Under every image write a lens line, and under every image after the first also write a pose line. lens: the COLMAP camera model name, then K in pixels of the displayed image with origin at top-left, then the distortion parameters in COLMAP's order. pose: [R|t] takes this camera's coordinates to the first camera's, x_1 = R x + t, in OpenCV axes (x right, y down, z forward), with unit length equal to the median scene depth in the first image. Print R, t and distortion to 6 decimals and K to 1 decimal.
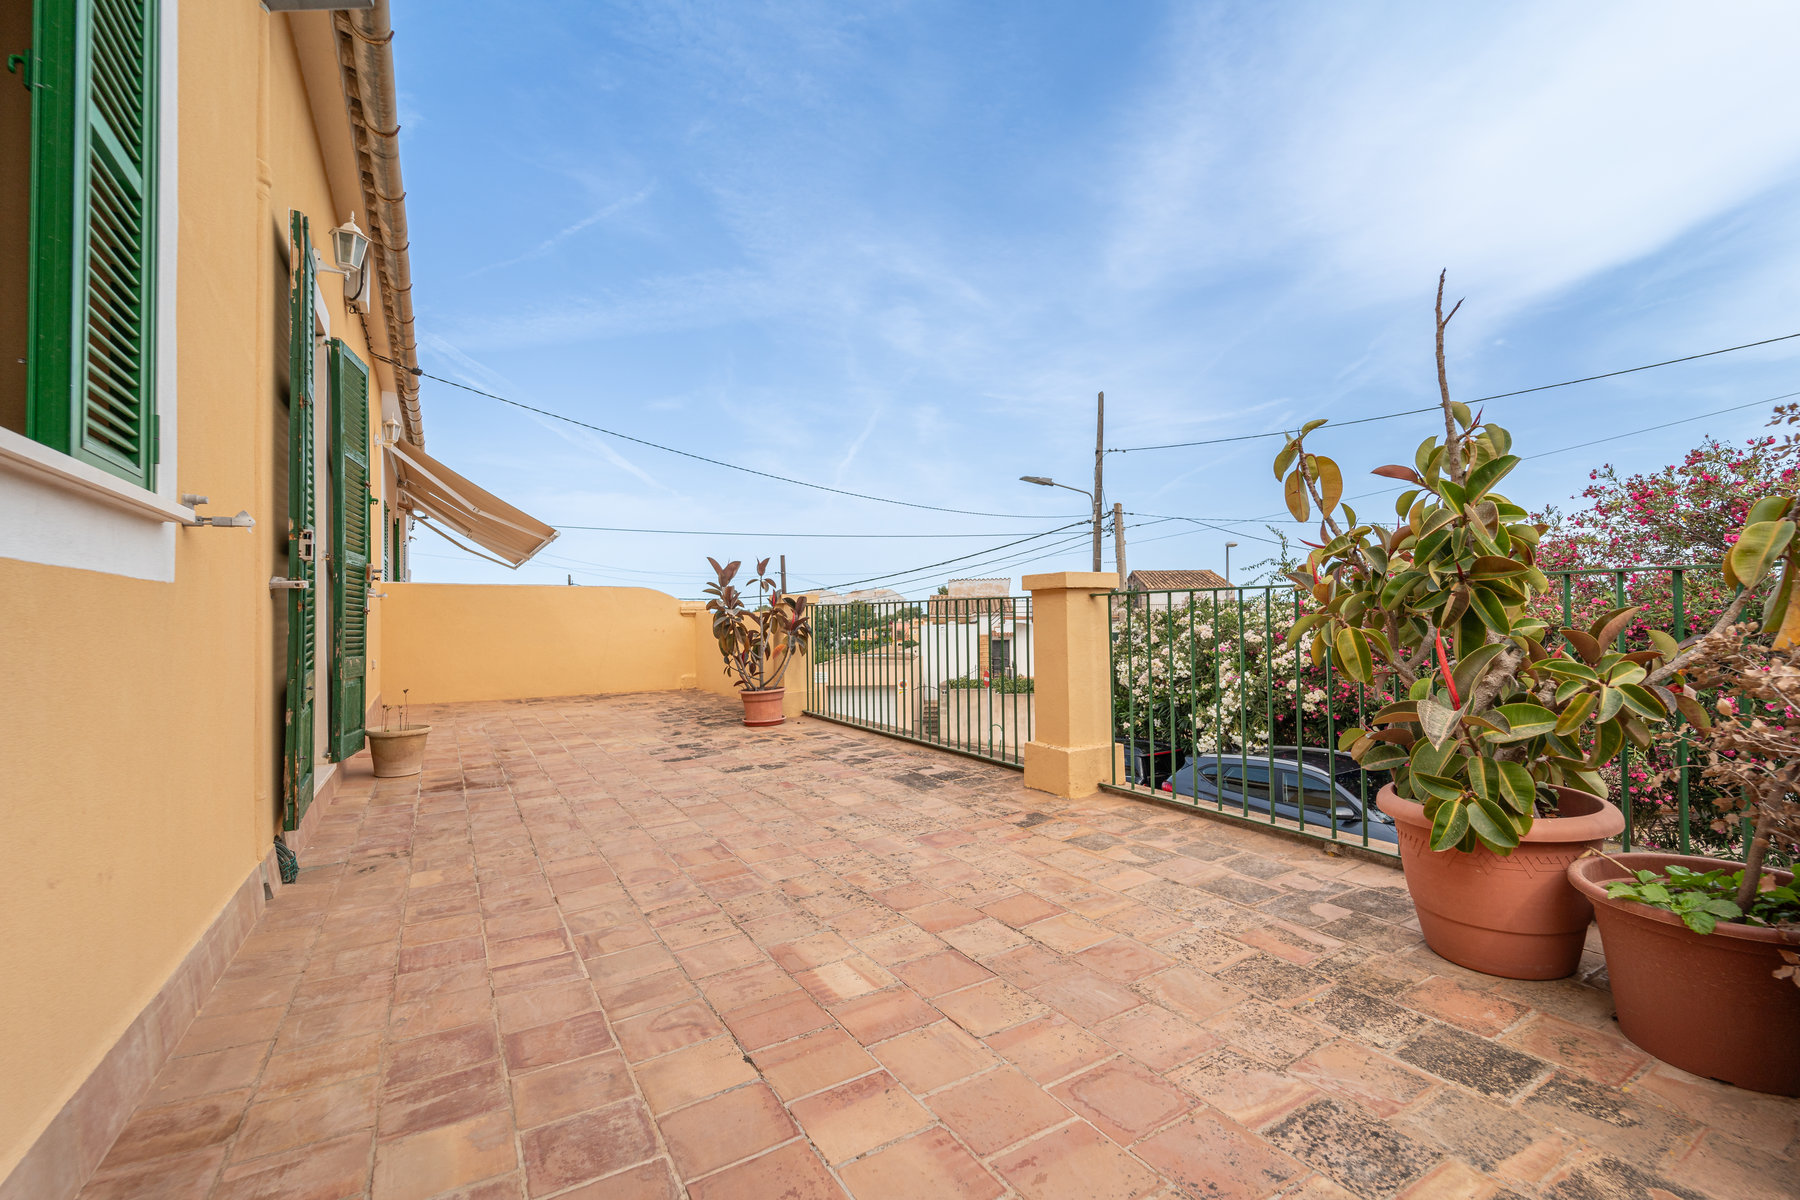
lens RADIAL K [[744.6, 0, 906.6], [0, 744.6, 604.1], [0, 0, 1]] dist [-0.001304, -0.000666]
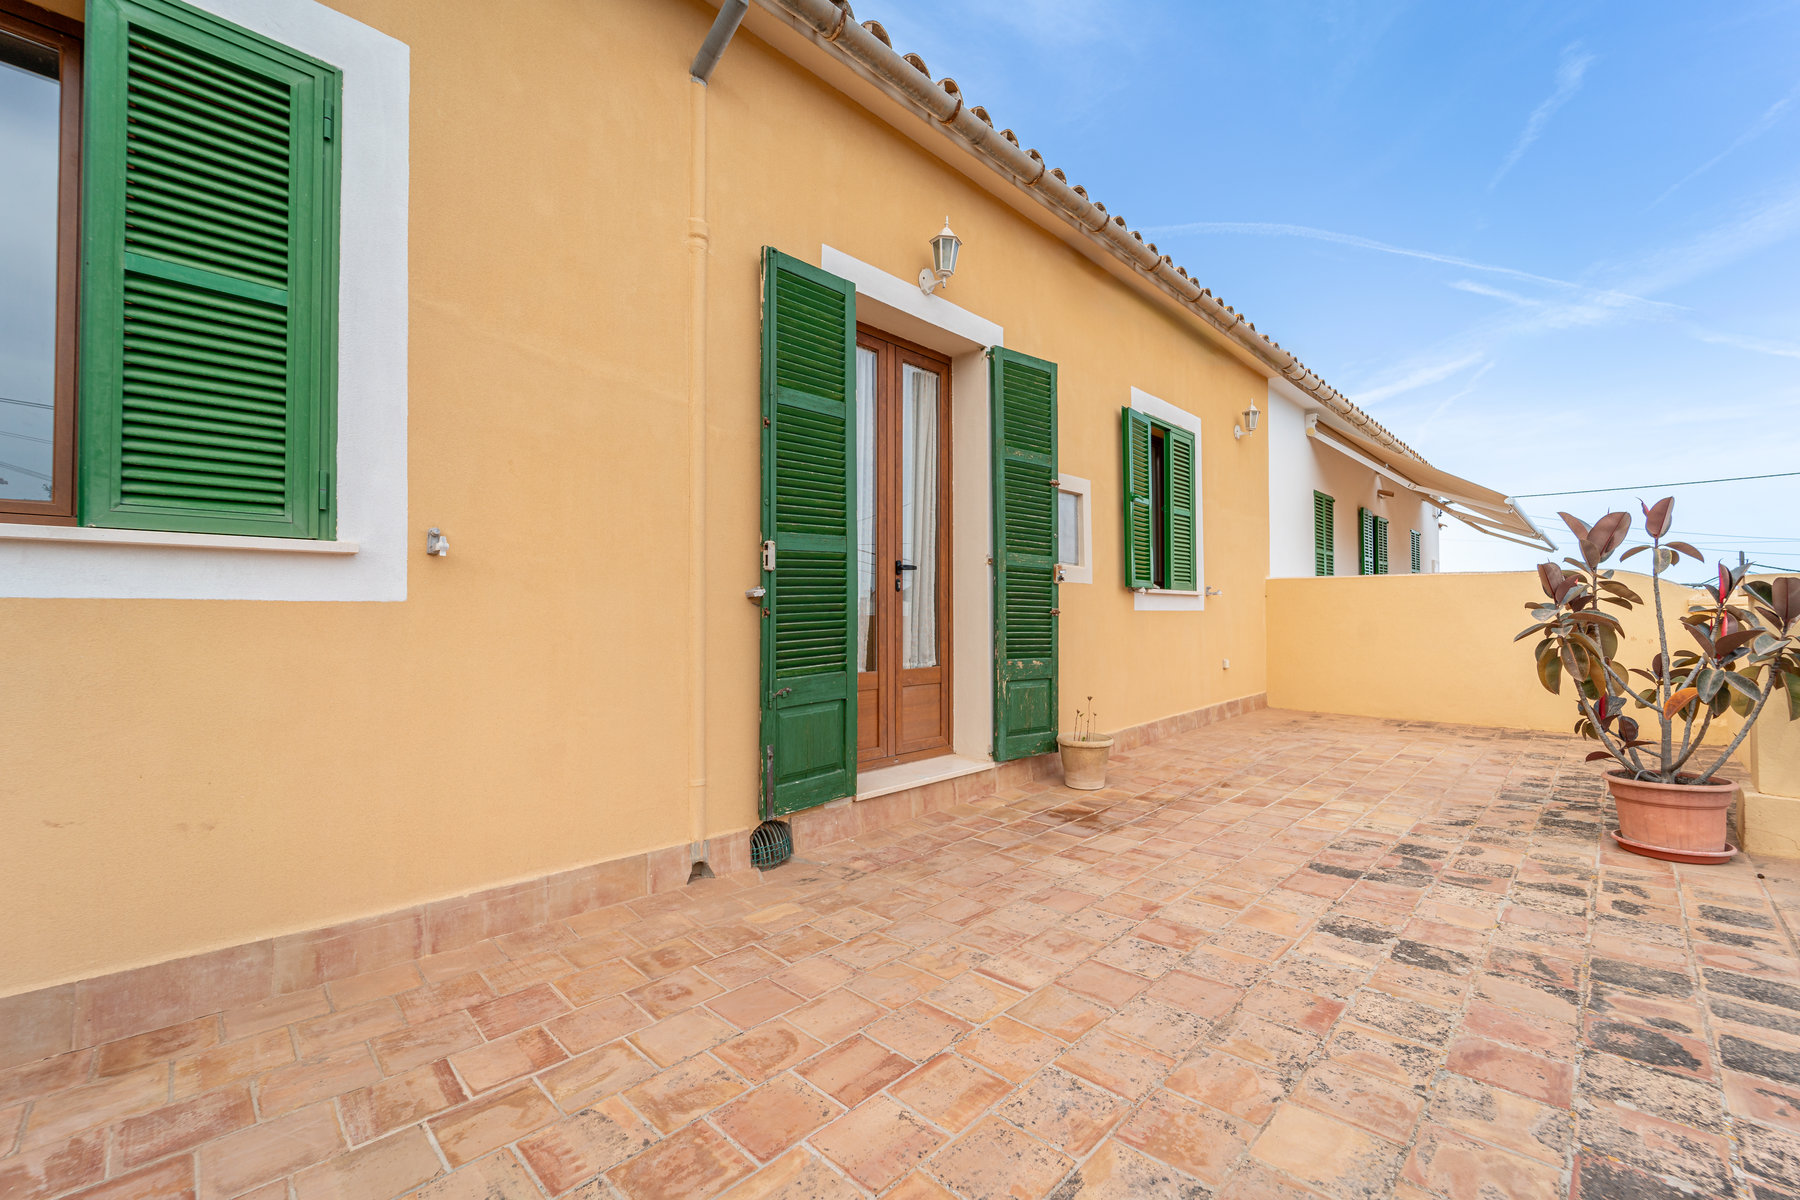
lens RADIAL K [[744.6, 0, 897.4], [0, 744.6, 599.9], [0, 0, 1]] dist [-0.001304, -0.000666]
pose [[0.281011, -0.013133, -0.959615, 0.295179], [0.015681, 0.999836, -0.009092, -0.003445], [0.959576, -0.012493, 0.281171, 0.967765]]
